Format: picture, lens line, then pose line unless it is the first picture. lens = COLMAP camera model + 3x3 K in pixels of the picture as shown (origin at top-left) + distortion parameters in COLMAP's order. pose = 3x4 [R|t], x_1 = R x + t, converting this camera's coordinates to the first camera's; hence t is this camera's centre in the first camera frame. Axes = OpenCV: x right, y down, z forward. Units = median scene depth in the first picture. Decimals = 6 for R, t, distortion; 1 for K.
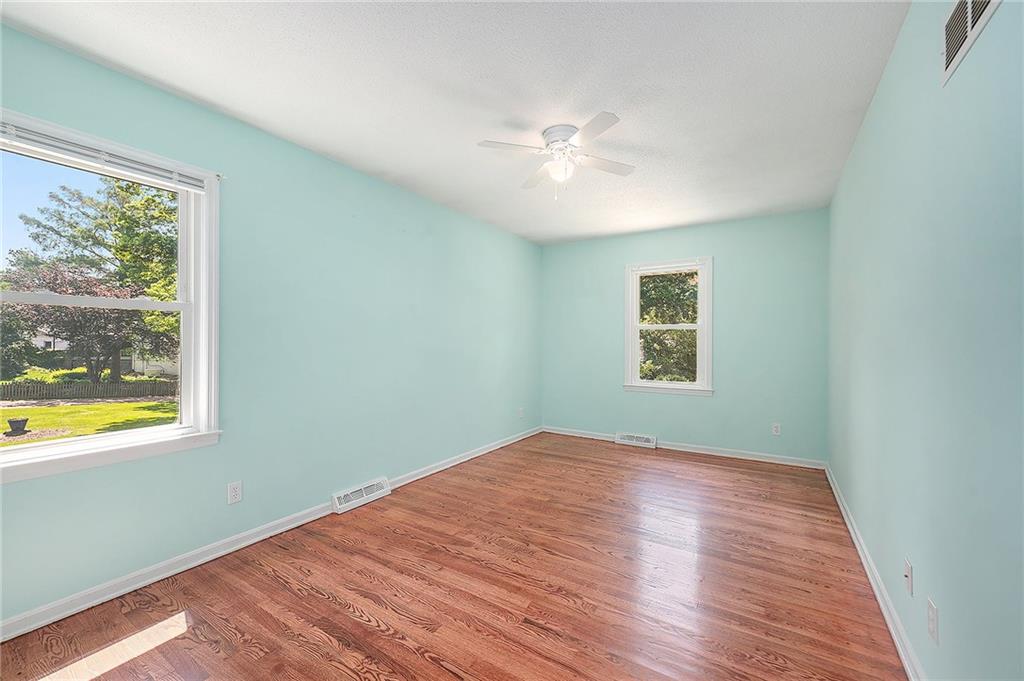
lens RADIAL K [[408.1, 0, 512.9], [0, 408.1, 340.1], [0, 0, 1]] dist [0.000498, -0.000040]
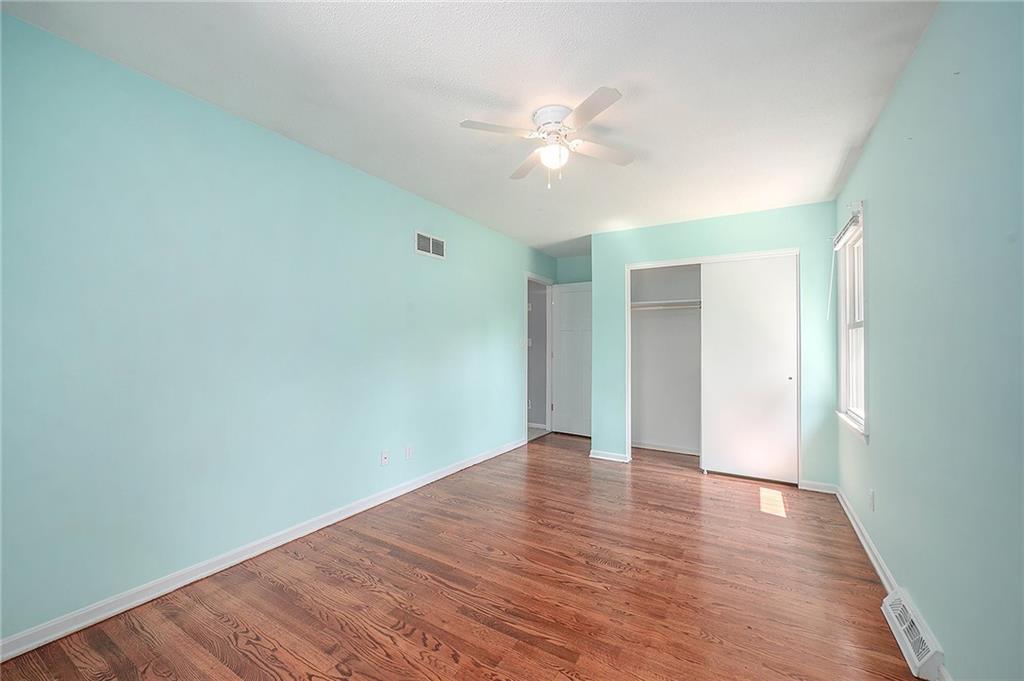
lens RADIAL K [[408.1, 0, 511.3], [0, 408.1, 340.3], [0, 0, 1]] dist [0.000498, -0.000040]
pose [[-0.999662, -0.012159, -0.022977, 0.240778], [-0.011947, 0.999885, -0.009312, -0.004200], [0.023088, -0.009034, -0.999693, 1.945683]]
